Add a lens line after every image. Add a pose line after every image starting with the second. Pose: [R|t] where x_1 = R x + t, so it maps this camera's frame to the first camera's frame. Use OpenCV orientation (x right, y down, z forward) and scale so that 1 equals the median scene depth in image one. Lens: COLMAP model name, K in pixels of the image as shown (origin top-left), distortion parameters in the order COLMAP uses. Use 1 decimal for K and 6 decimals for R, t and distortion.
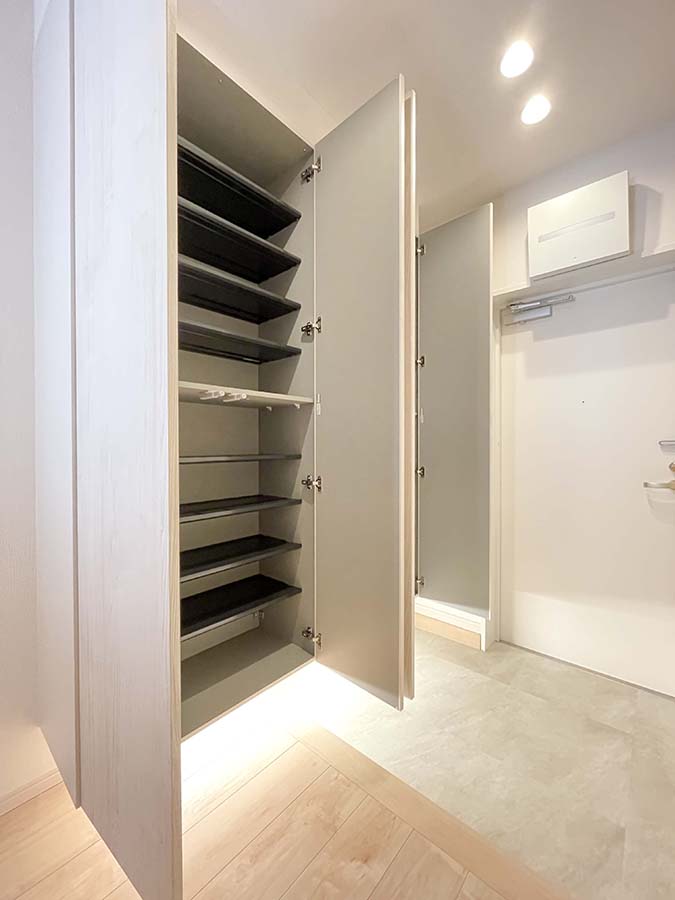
lens RADIAL K [[370.9, 0, 337.5], [0, 370.9, 450.0], [0, 0, 1]] dist [-0.001673, -0.000137]
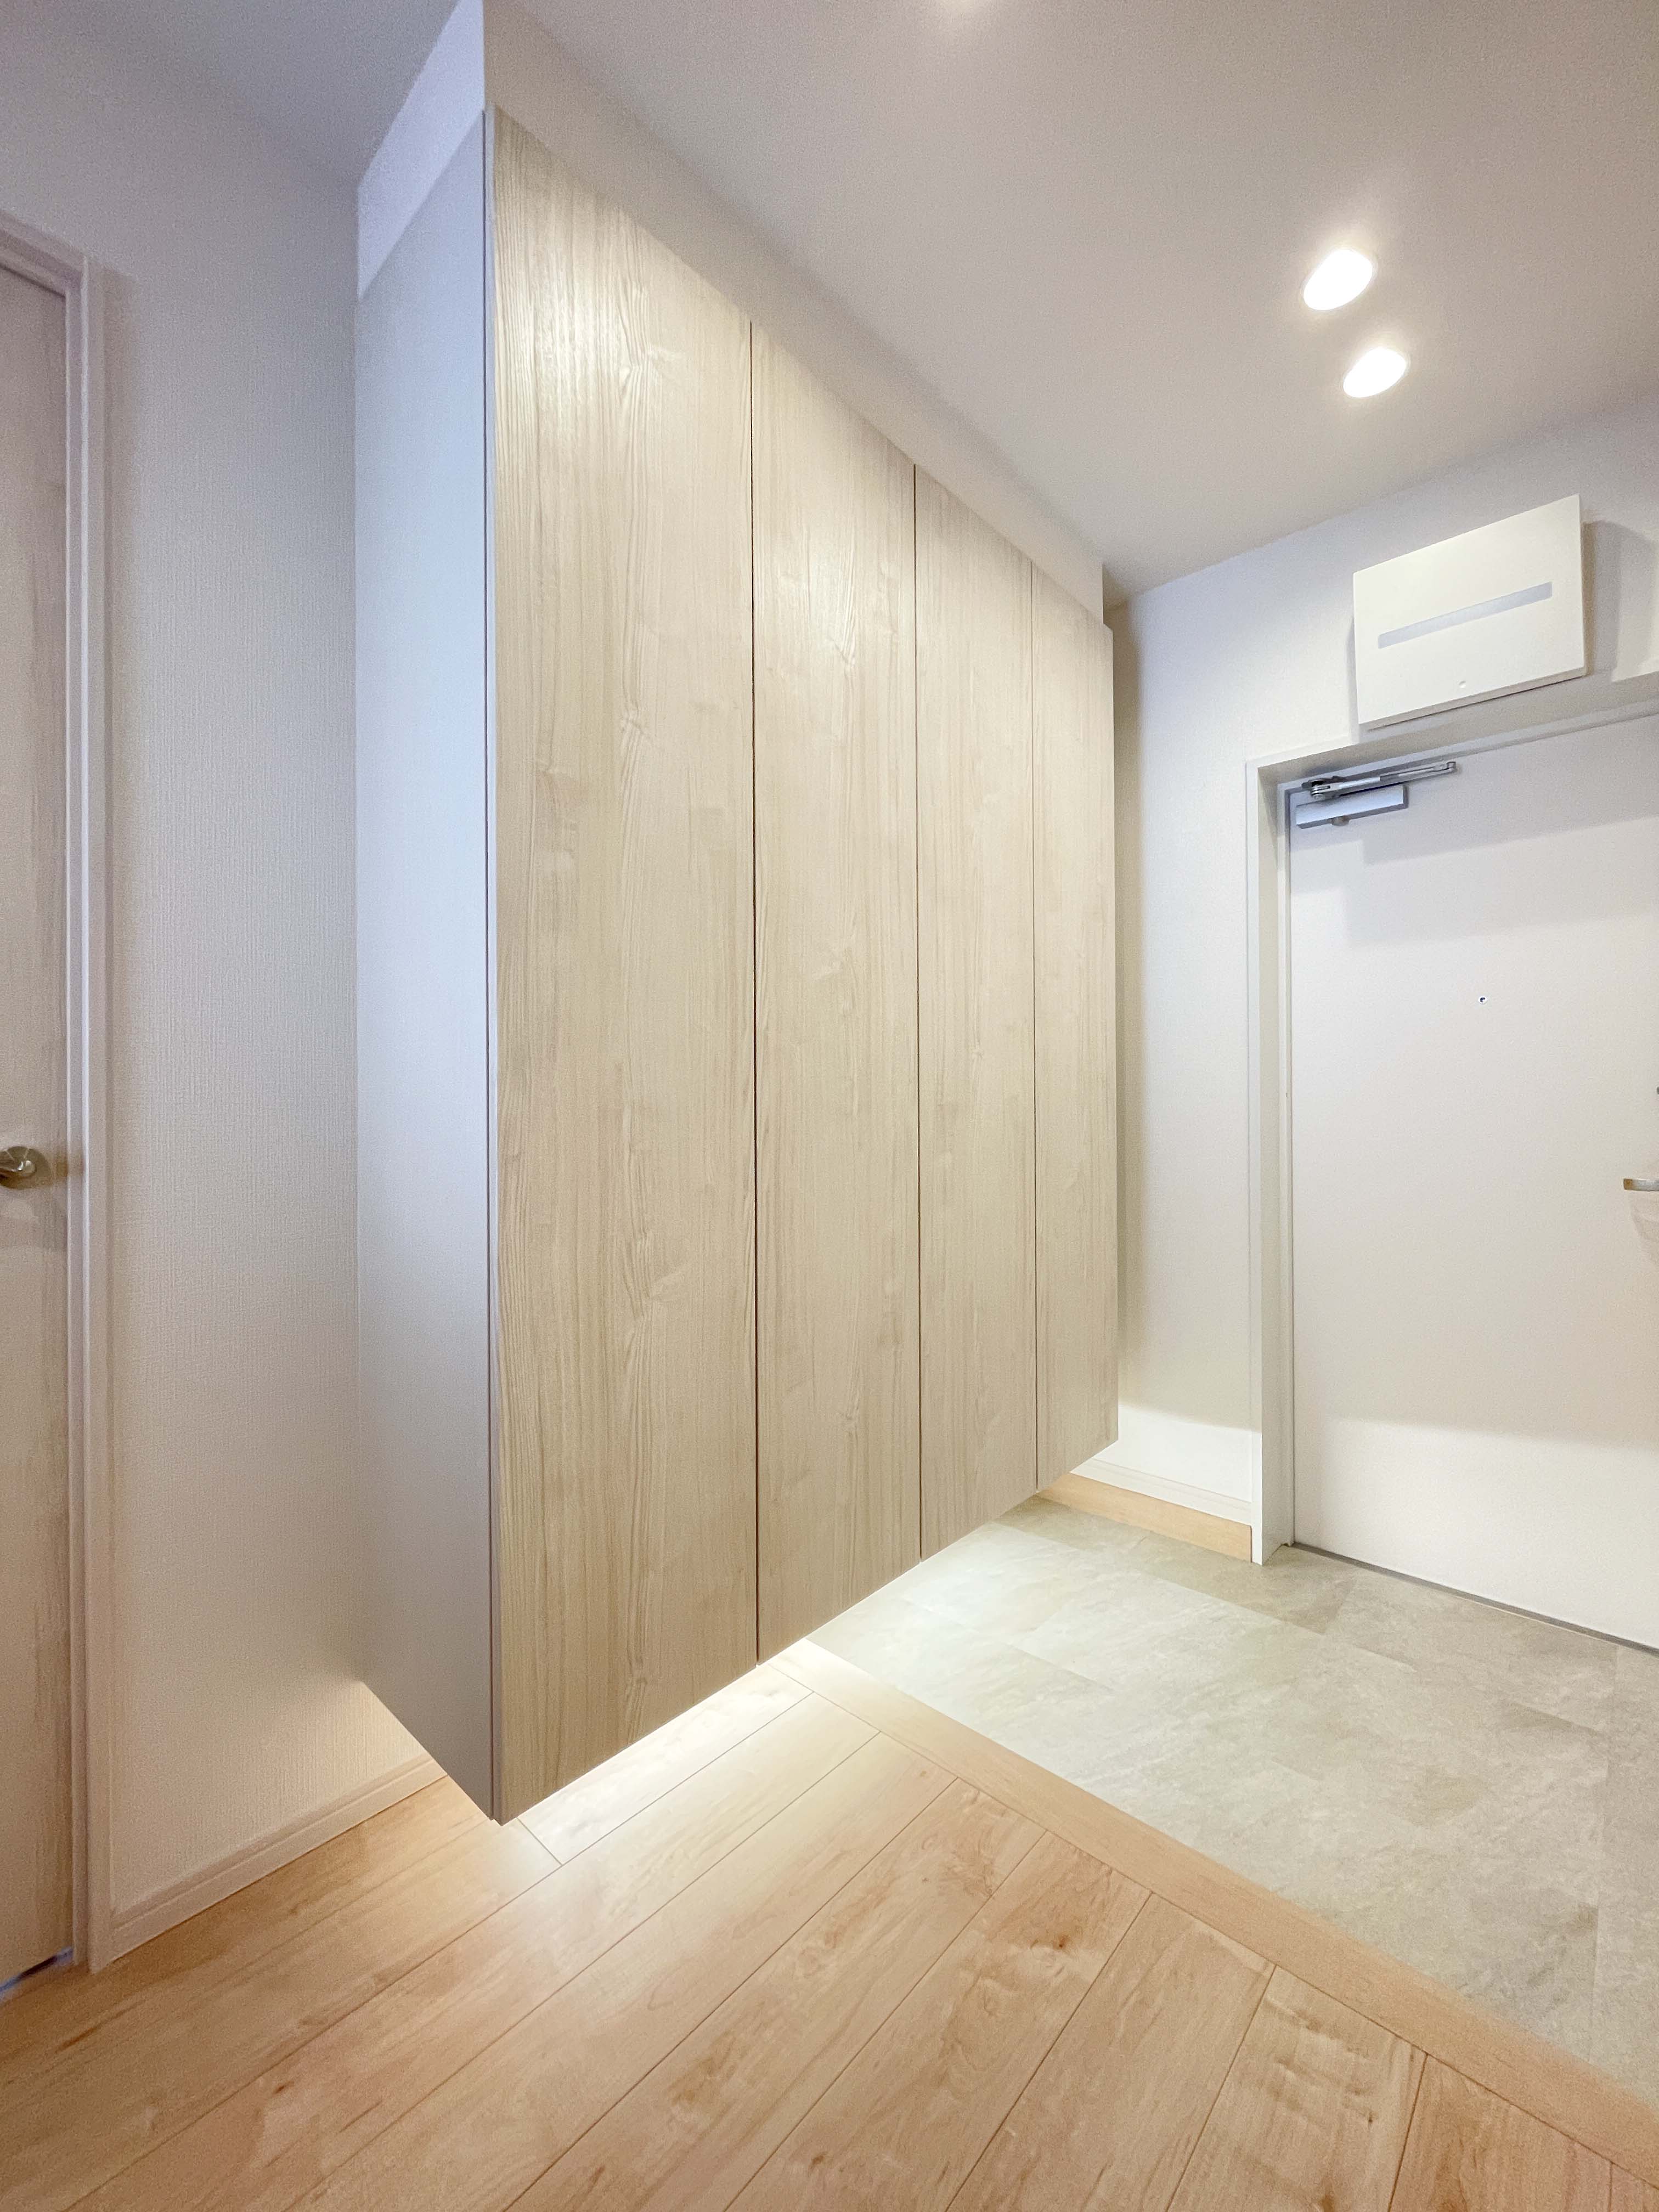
lens RADIAL K [[896.6, 0, 843.4], [0, 896.6, 1098.2], [0, 0, 1]] dist [-0.001328, -0.000049]
pose [[0.999735, -0.002756, -0.022847, -0.119170], [0.002437, 0.999899, -0.014005, 0.002198], [0.022883, 0.013945, 0.999641, -0.136811]]
